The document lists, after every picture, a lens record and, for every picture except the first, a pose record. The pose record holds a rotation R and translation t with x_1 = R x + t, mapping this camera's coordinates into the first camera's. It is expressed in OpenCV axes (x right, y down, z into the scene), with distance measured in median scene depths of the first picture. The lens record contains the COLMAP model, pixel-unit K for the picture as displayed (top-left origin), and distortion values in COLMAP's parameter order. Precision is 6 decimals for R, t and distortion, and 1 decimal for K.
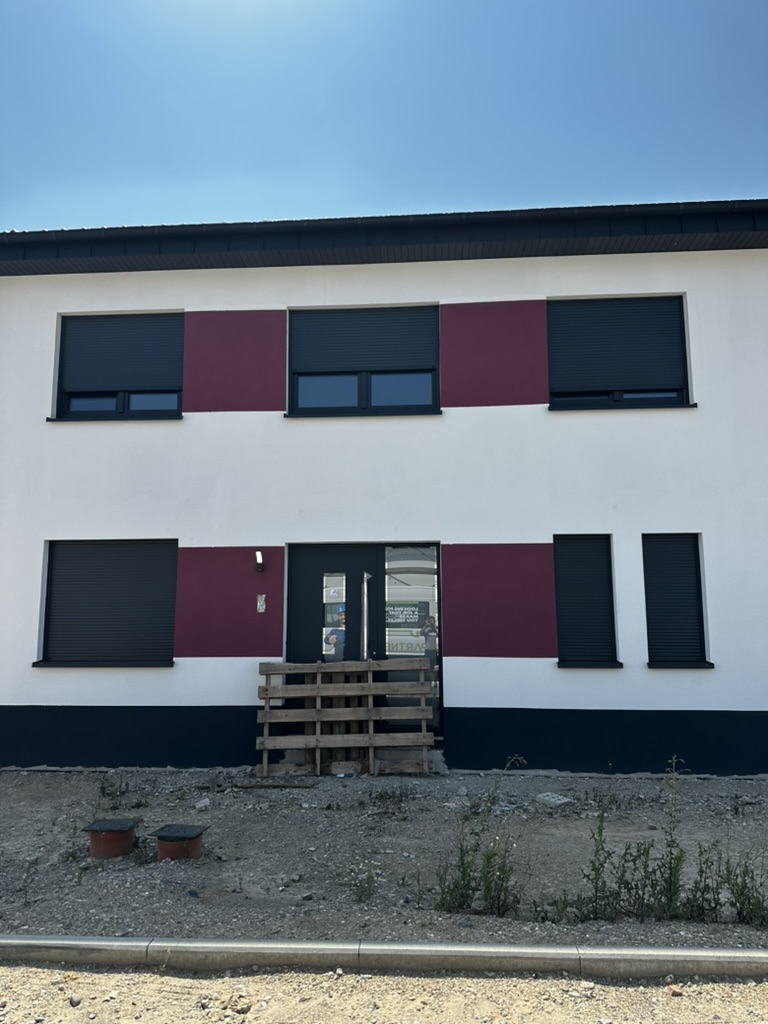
lens RADIAL K [[734.7, 0, 384.0], [0, 734.7, 512.0], [0, 0, 1]] dist [0.162431, -0.308370]
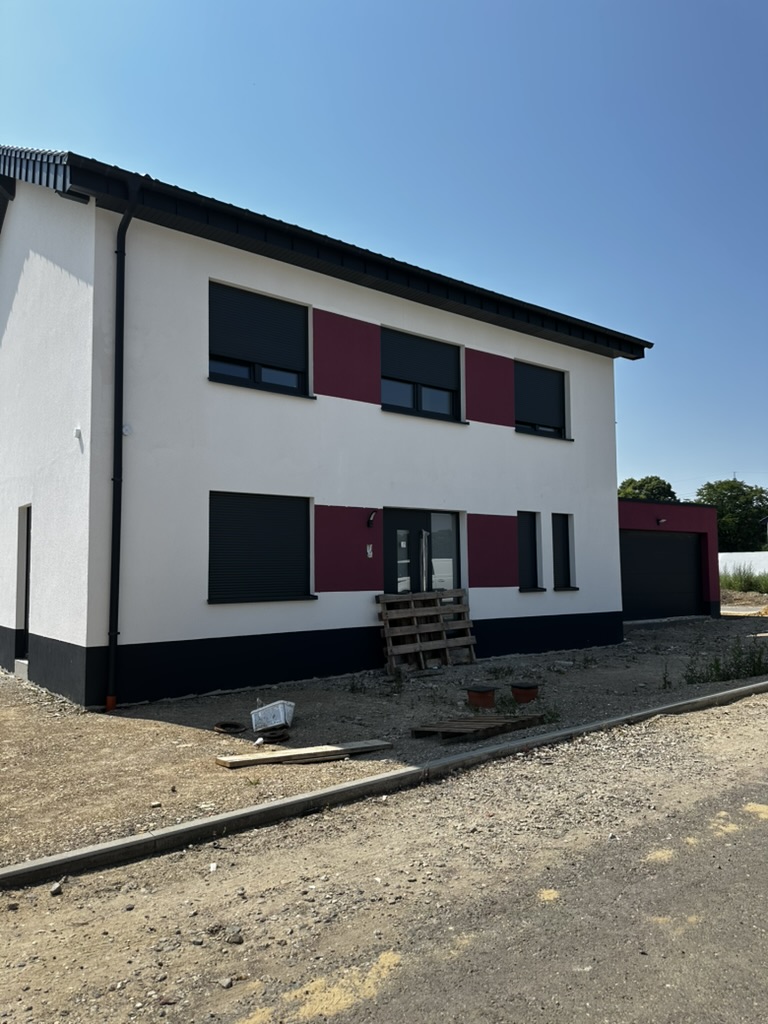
lens RADIAL K [[734.7, 0, 384.0], [0, 734.7, 512.0], [0, 0, 1]] dist [0.162431, -0.308370]
pose [[0.734233, 0.050900, 0.676987, -1.048644], [-0.086581, 0.996063, 0.019012, 0.027899], [-0.673354, -0.072573, 0.735749, 0.023801]]
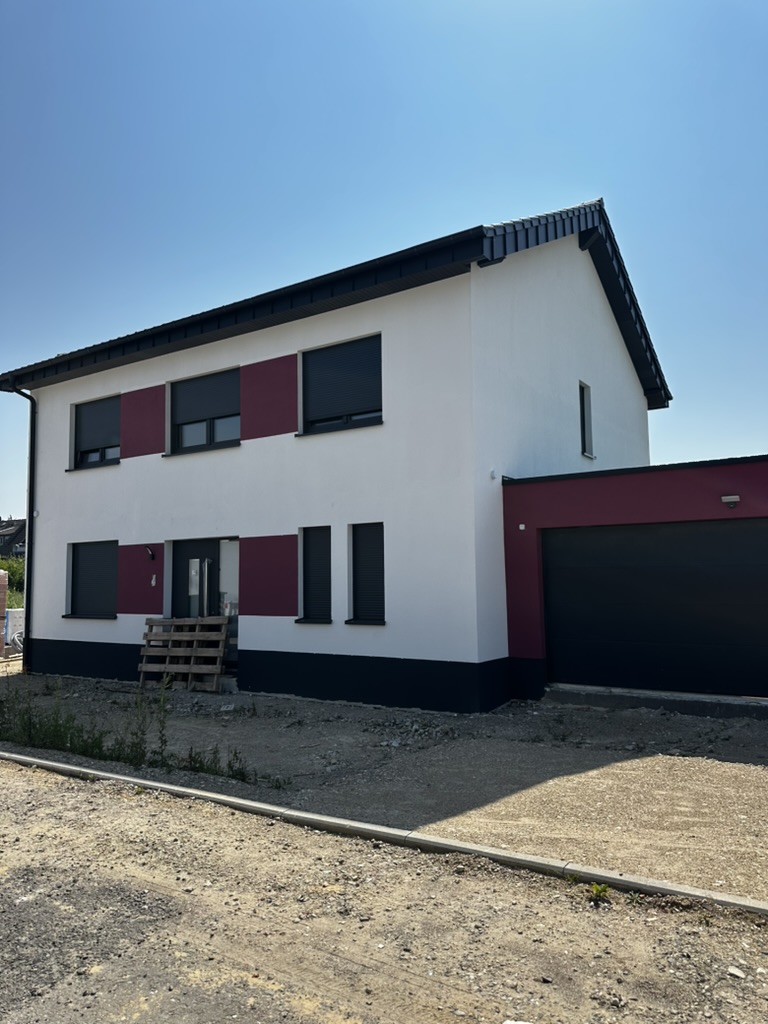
lens RADIAL K [[734.7, 0, 384.0], [0, 734.7, 512.0], [0, 0, 1]] dist [0.162431, -0.308370]
pose [[0.864590, -0.054987, -0.499461, 1.046386], [0.077060, 0.996746, 0.023661, -0.018395], [0.496534, -0.058945, 0.866013, -0.102183]]
